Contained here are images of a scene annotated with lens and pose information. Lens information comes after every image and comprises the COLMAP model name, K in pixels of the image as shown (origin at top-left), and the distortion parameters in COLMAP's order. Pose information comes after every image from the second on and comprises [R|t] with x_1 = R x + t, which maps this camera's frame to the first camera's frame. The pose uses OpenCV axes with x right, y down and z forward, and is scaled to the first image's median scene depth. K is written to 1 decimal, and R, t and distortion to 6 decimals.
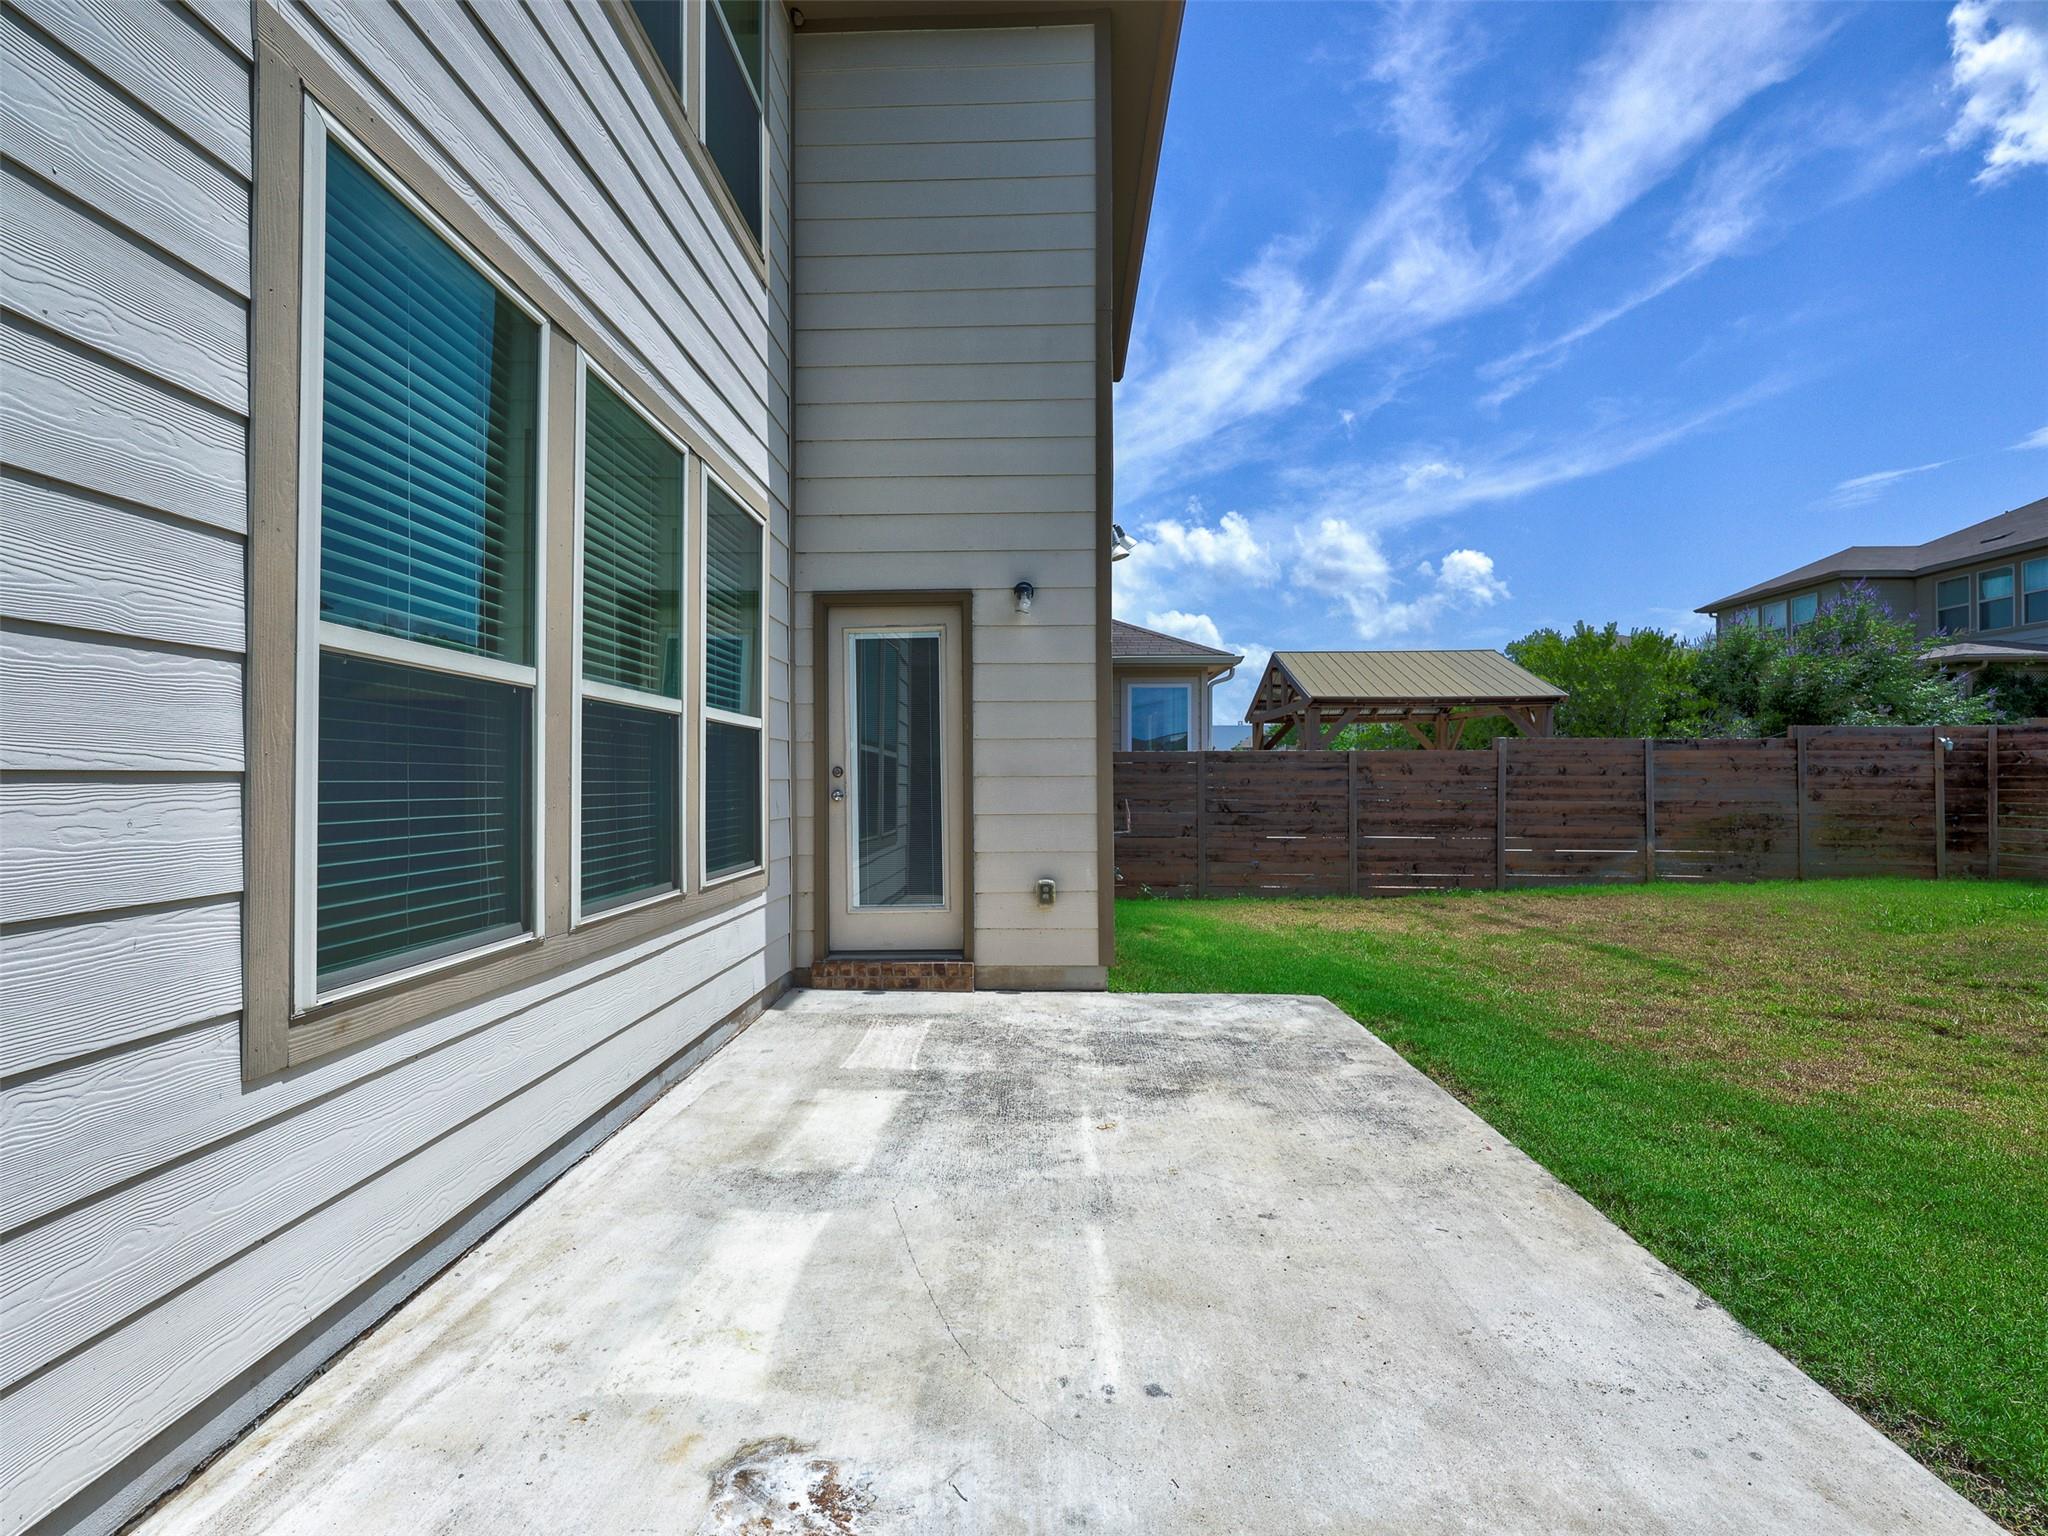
lens RADIAL K [[920.5, 0, 1015.8], [0, 920.5, 774.3], [0, 0, 1]] dist [-0.000088, -0.000146]
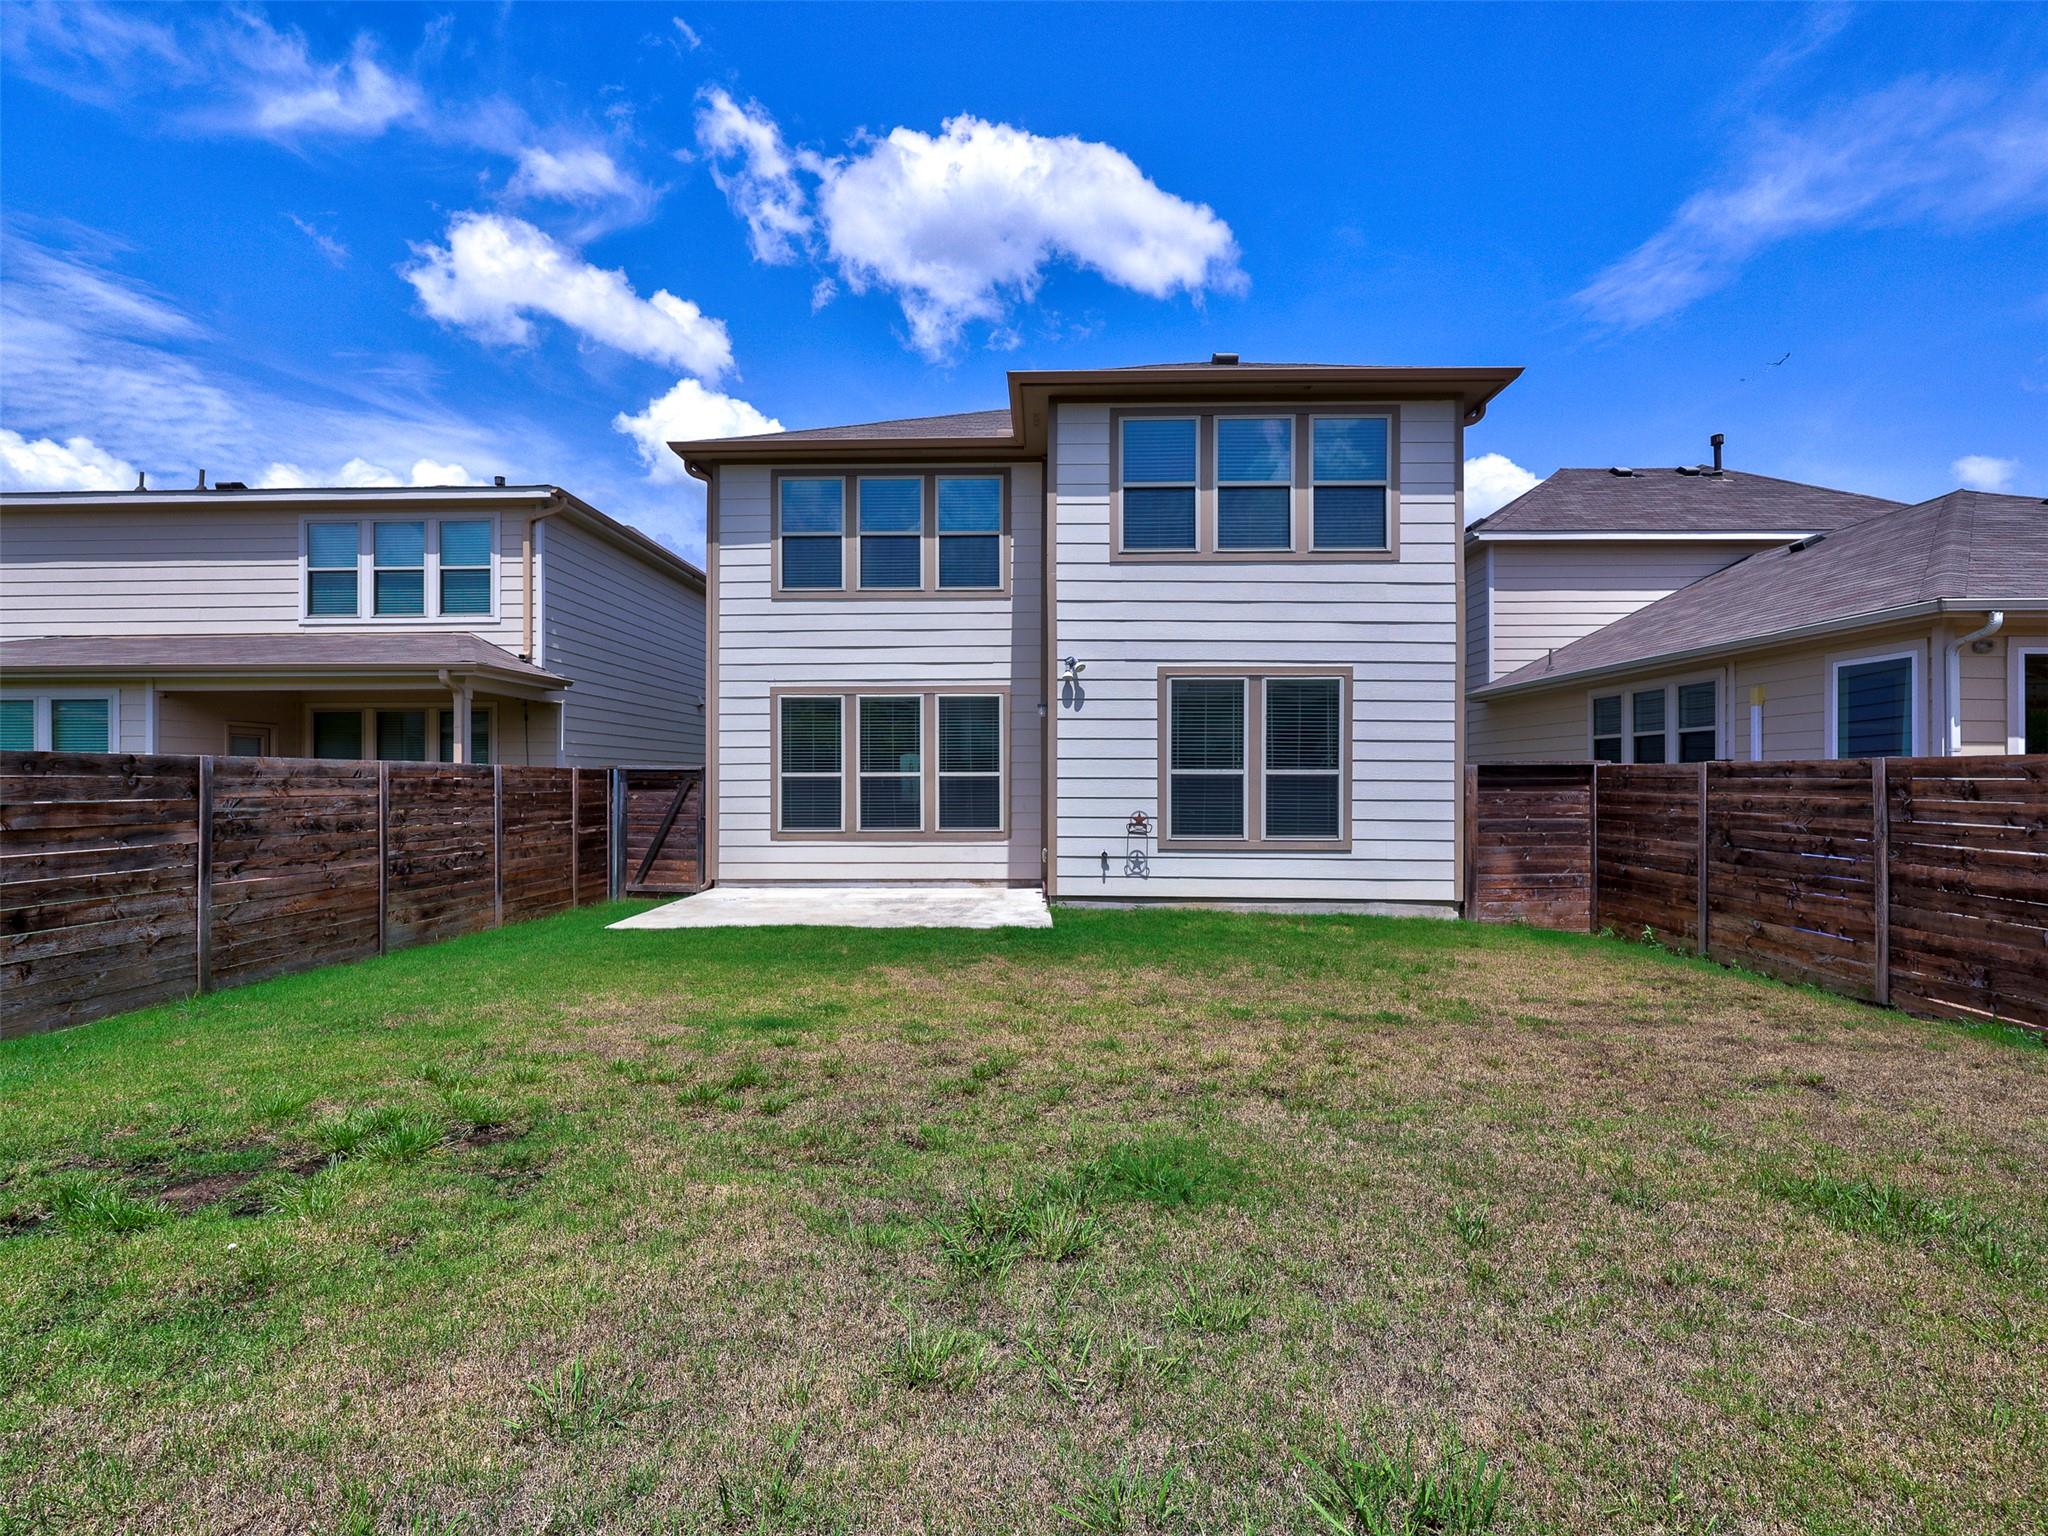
lens RADIAL K [[920.5, 0, 1015.8], [0, 920.5, 774.3], [0, 0, 1]] dist [-0.000088, -0.000146]
pose [[-0.006387, -0.003960, -0.999972, 0.966567], [0.009218, 0.999949, -0.004018, -0.018080], [0.999937, -0.009243, -0.006350, 0.443976]]
